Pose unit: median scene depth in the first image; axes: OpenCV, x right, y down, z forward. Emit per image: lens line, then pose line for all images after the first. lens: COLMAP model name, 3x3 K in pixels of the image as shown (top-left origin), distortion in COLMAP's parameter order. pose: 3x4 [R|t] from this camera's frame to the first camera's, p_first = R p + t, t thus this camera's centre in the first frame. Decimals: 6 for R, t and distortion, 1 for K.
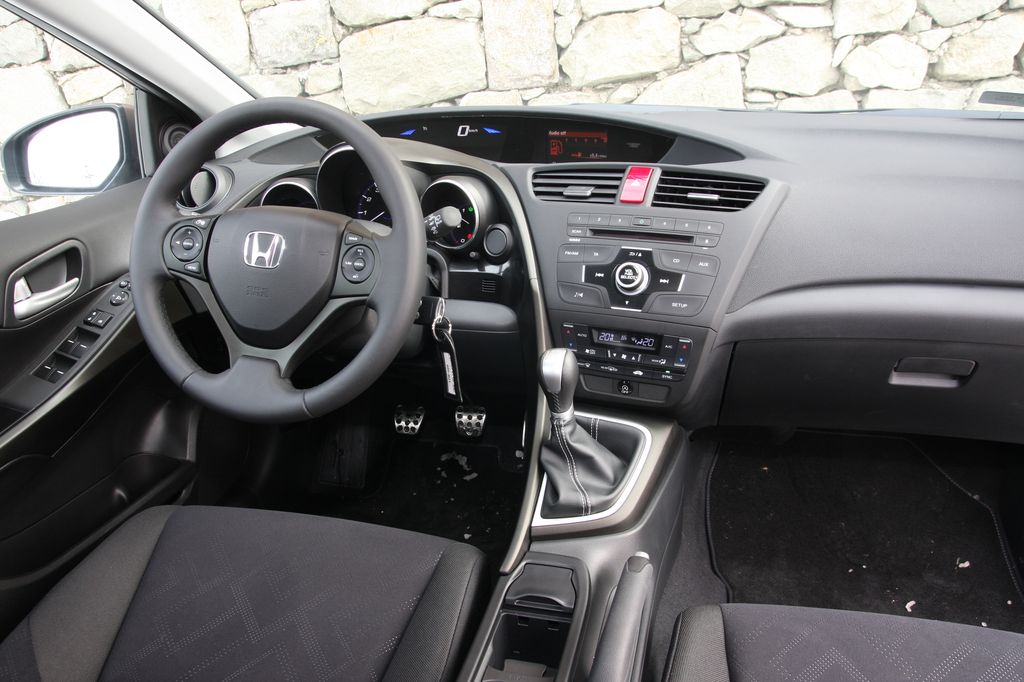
lens RADIAL K [[924.6, 0, 445.0], [0, 924.6, 352.5], [0, 0, 1]] dist [-0.183364, 0.180824]
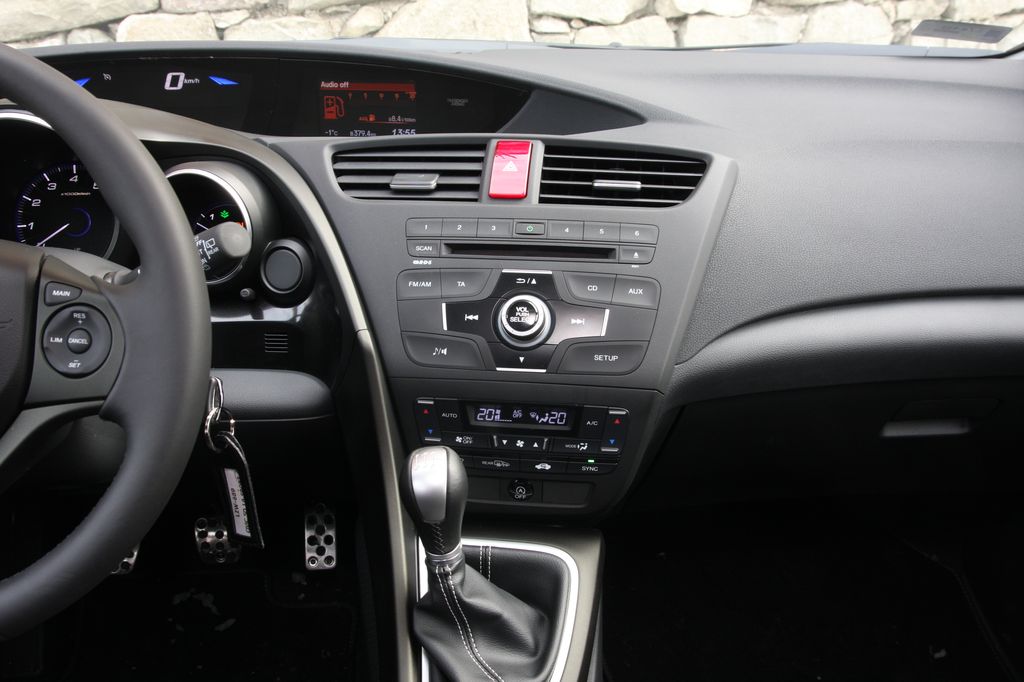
lens RADIAL K [[1155.8, 0, 512.0], [0, 1155.8, 341.0], [0, 0, 1]] dist [-0.089889, 0.405354]
pose [[0.921563, -0.083394, 0.379166, -0.103530], [0.085063, 0.996299, 0.012380, -0.074440], [-0.378795, 0.020844, 0.925246, 0.258106]]
